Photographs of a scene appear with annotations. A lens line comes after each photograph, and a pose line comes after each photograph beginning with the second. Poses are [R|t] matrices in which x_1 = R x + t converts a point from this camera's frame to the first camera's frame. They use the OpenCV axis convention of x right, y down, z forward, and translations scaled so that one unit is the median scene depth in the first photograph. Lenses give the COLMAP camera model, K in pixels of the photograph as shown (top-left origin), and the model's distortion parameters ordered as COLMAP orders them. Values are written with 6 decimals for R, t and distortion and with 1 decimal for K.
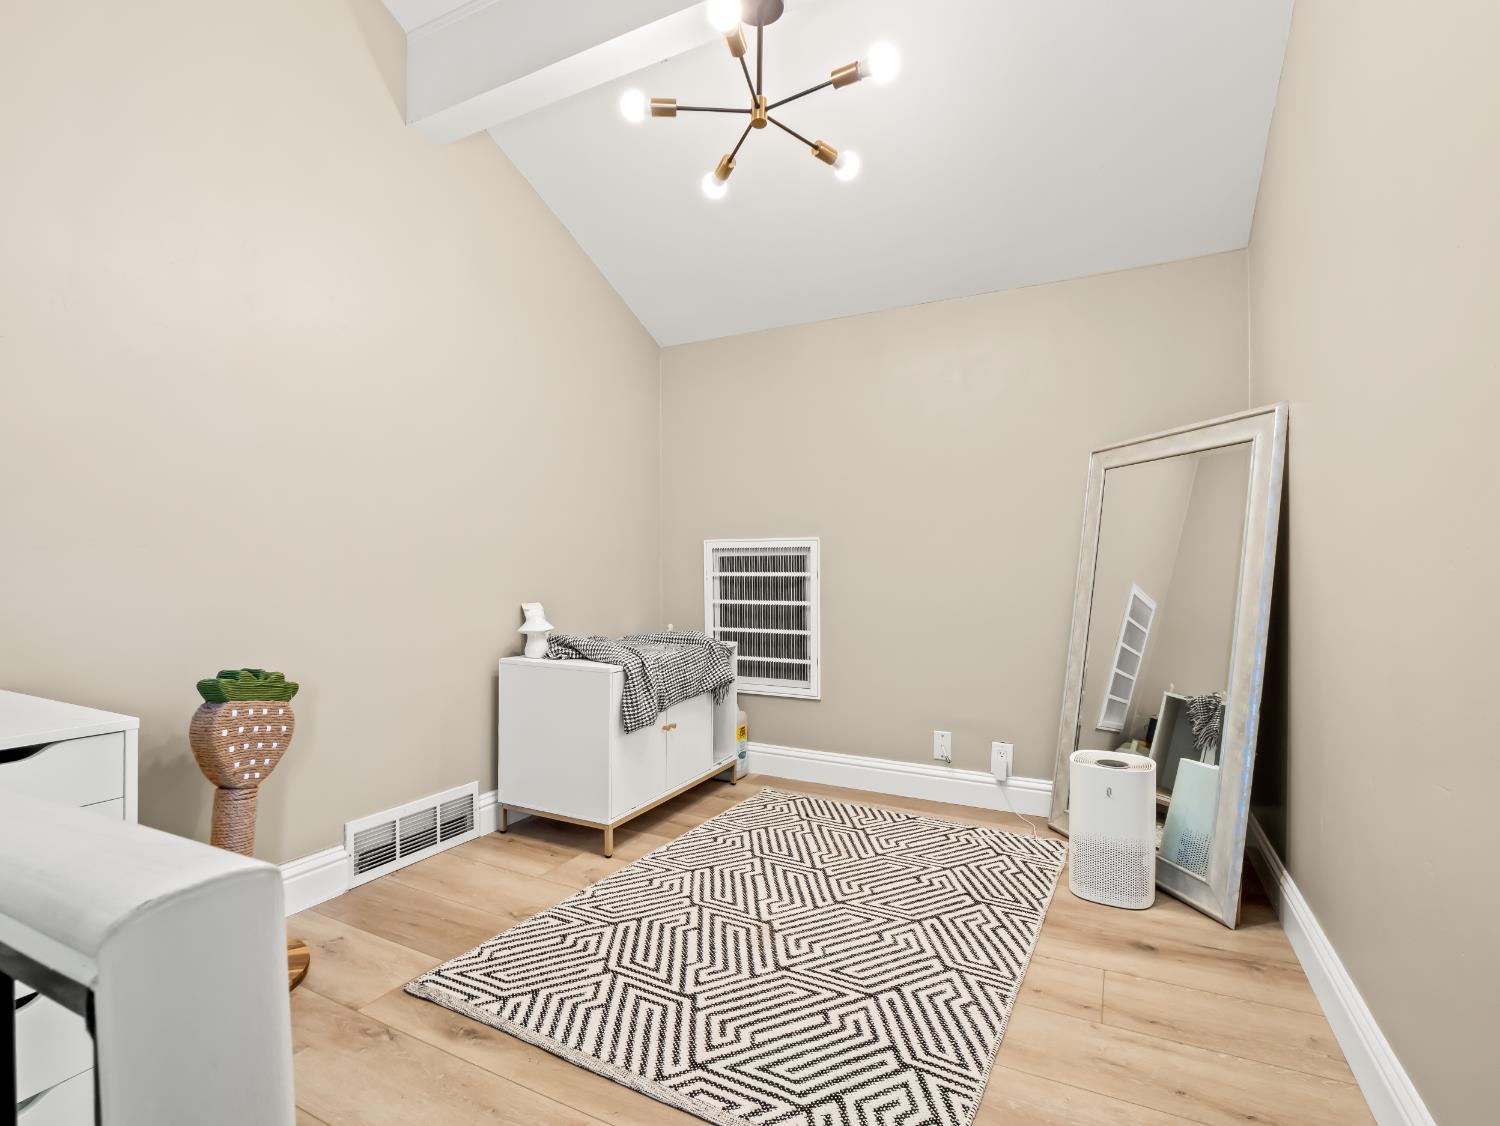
lens RADIAL K [[728.5, 0, 750.2], [0, 728.5, 562.0], [0, 0, 1]] dist [-0.012510, -0.001937]
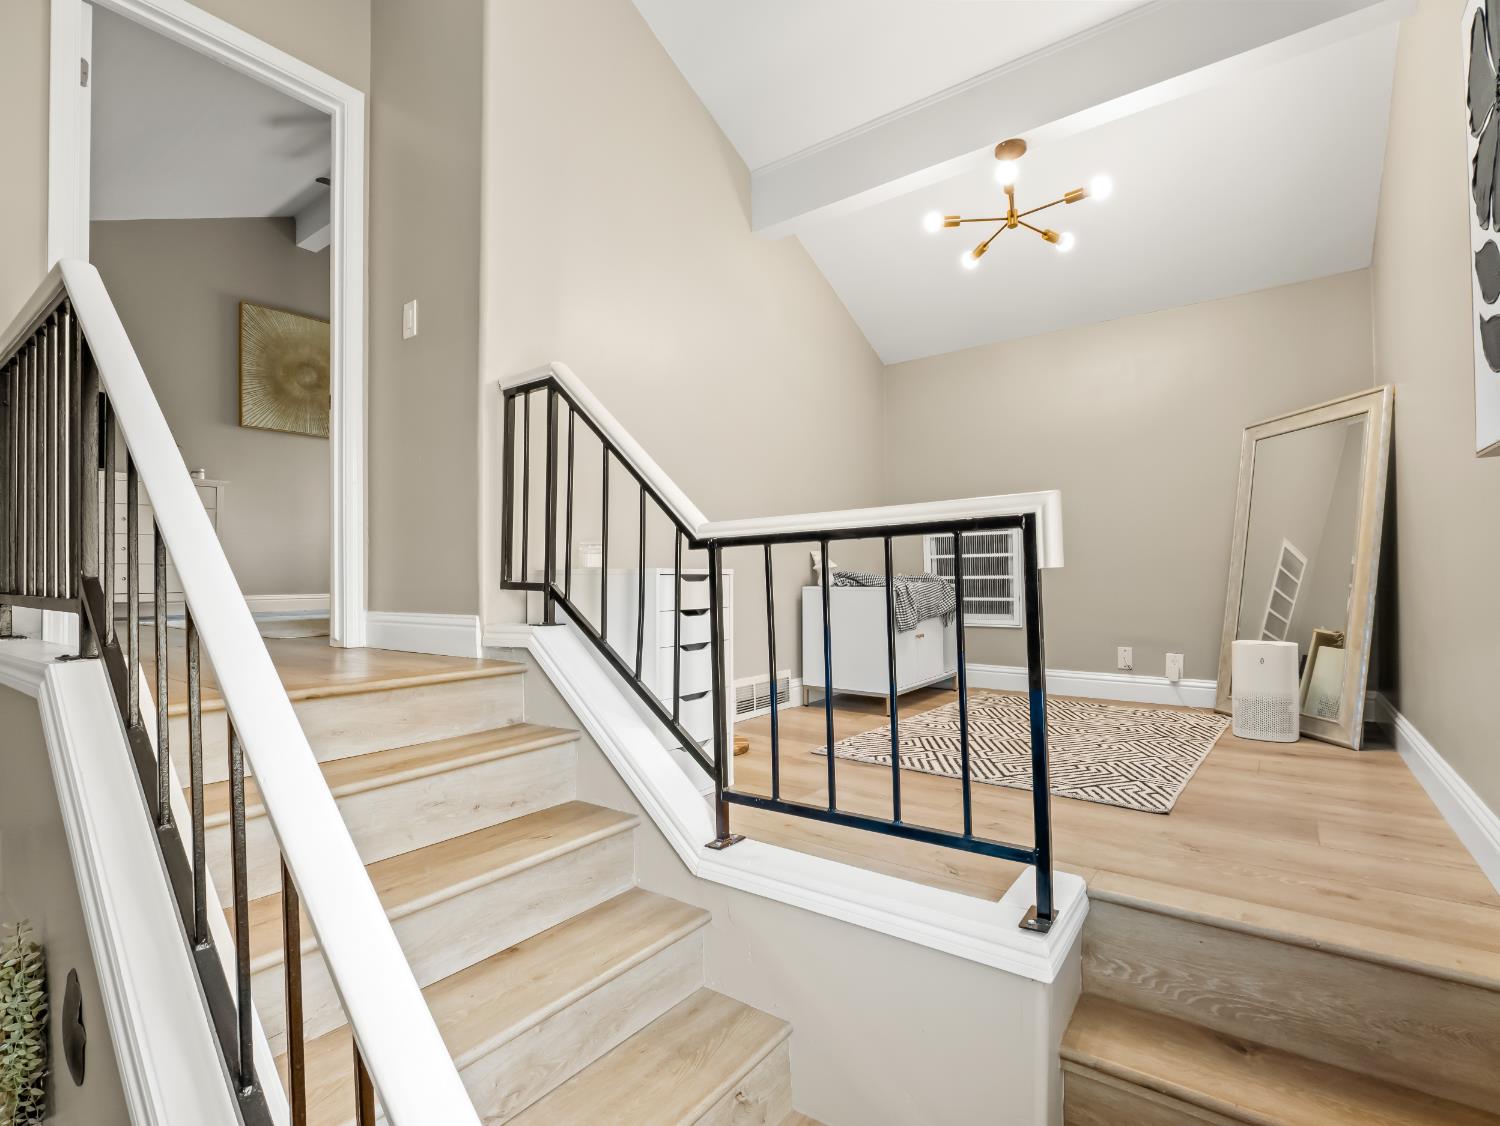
lens RADIAL K [[728.5, 0, 750.6], [0, 728.5, 563.4], [0, 0, 1]] dist [-0.012510, -0.001937]
pose [[0.986686, -0.011843, -0.162207, -0.252218], [0.010137, 0.999884, -0.011341, 0.122349], [0.162323, 0.009546, 0.986692, -0.541100]]
